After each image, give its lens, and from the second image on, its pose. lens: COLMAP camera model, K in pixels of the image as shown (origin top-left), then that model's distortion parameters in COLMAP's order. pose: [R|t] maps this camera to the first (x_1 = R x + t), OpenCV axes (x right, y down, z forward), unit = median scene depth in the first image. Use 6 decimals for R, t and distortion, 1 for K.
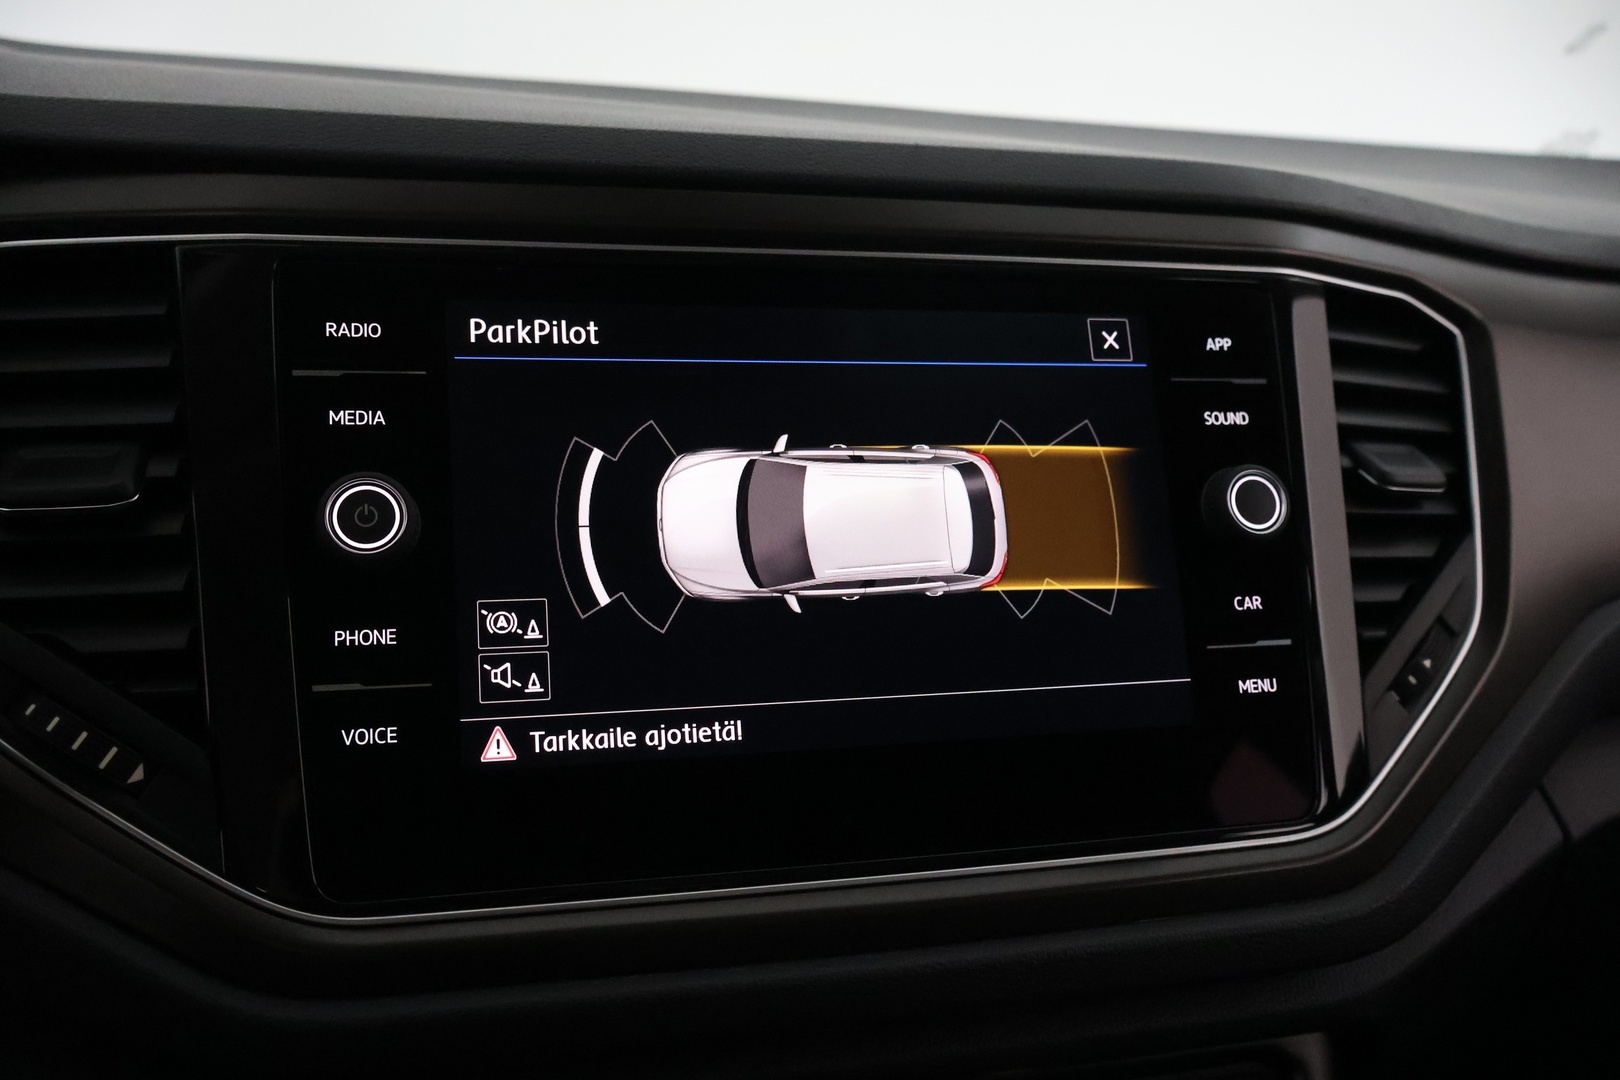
lens RADIAL K [[1361.1, 0, 806.2], [0, 1361.1, 535.6], [0, 0, 1]] dist [-0.012957, 0.003160]
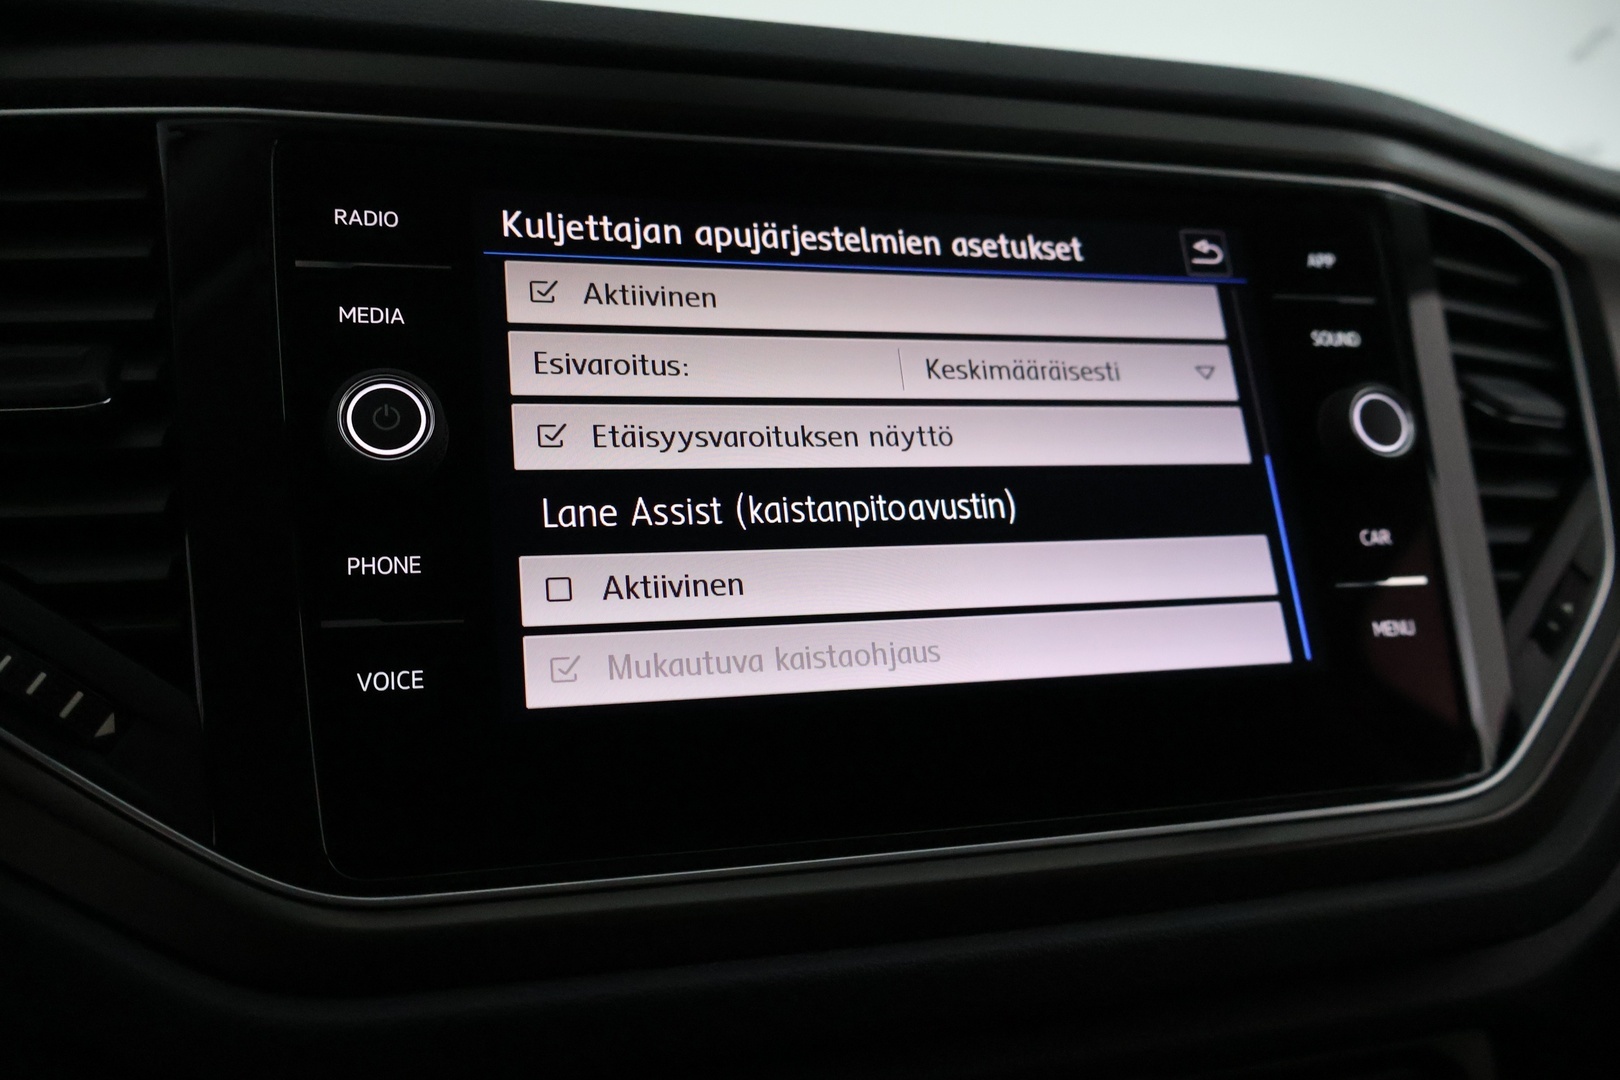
lens RADIAL K [[1361.1, 0, 814.2], [0, 1361.1, 541.9], [0, 0, 1]] dist [-0.012957, 0.003160]
pose [[0.998983, -0.022789, 0.038905, -0.088160], [0.025586, 0.997007, -0.072956, 0.123989], [-0.037125, 0.073877, 0.996576, 0.147247]]
